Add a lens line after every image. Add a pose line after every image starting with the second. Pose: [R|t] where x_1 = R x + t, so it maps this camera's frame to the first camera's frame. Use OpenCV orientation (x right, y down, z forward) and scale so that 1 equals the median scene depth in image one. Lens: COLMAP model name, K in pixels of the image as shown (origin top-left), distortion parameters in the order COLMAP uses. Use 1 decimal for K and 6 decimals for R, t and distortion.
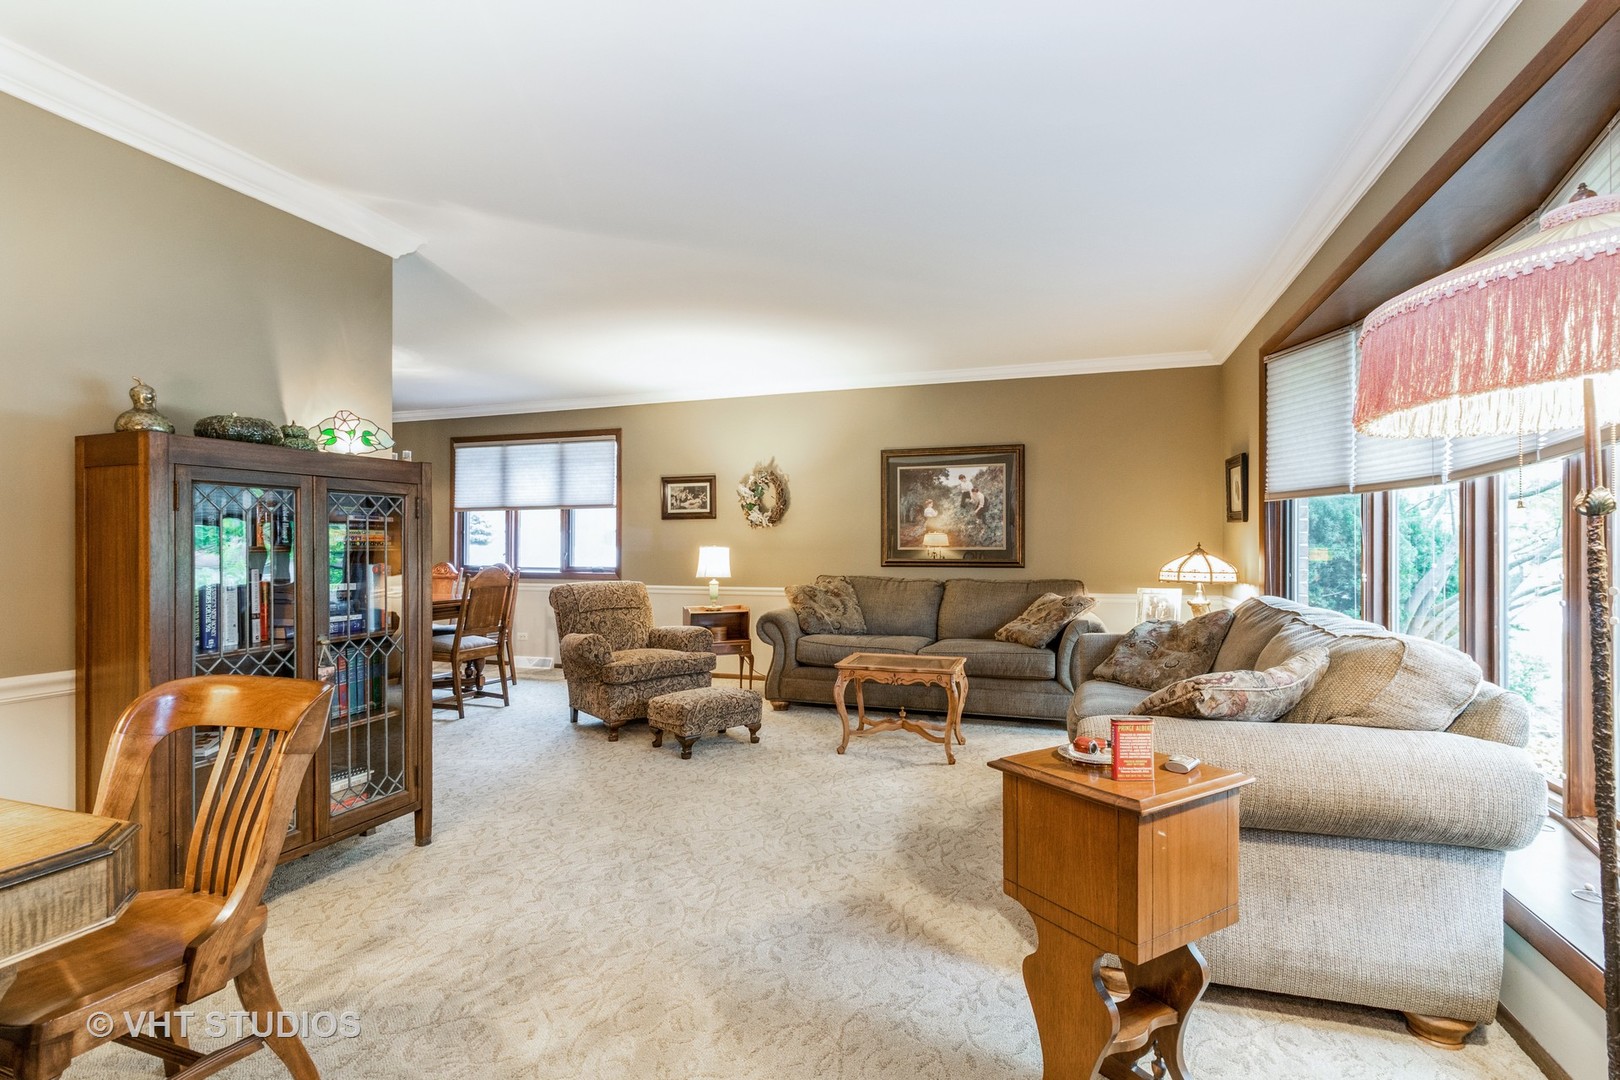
lens RADIAL K [[760.0, 0, 816.6], [0, 760.0, 535.5], [0, 0, 1]] dist [0.000530, -0.000425]
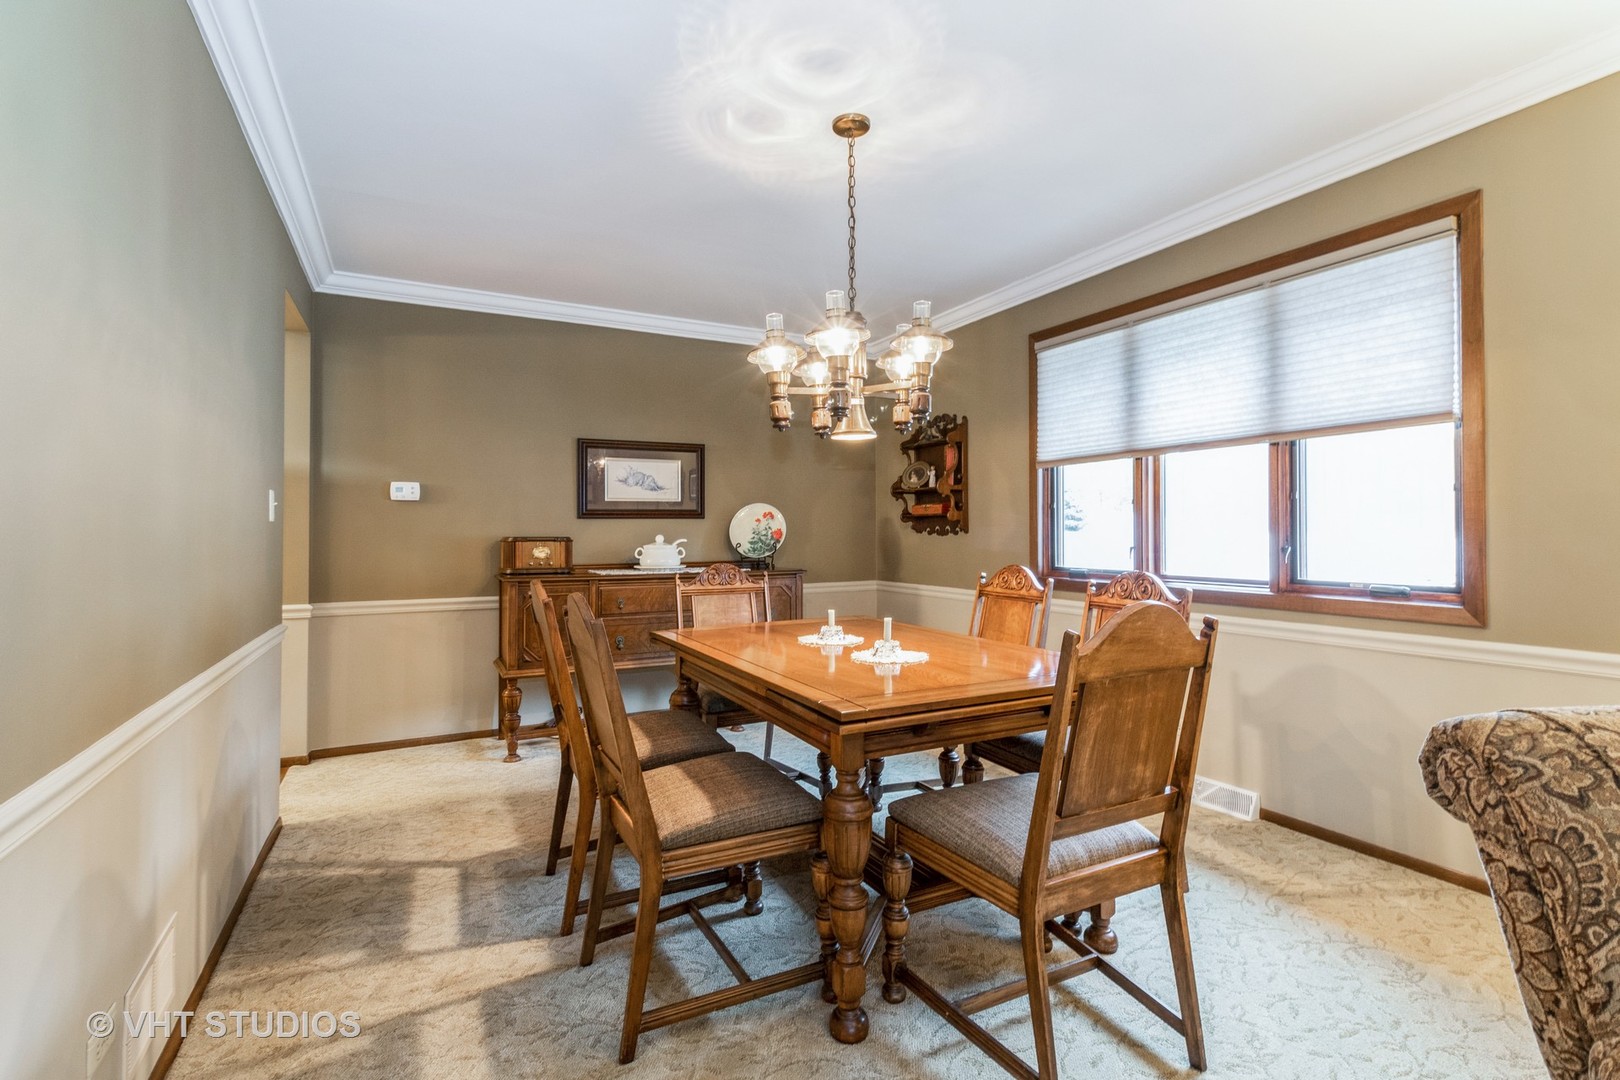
lens RADIAL K [[760.0, 0, 810.1], [0, 760.0, 525.1], [0, 0, 1]] dist [0.000530, -0.000425]
pose [[0.734142, -0.008457, -0.678944, -0.235971], [0.011931, 0.999929, 0.000446, 0.008262], [0.678891, -0.008428, 0.734190, 0.509826]]
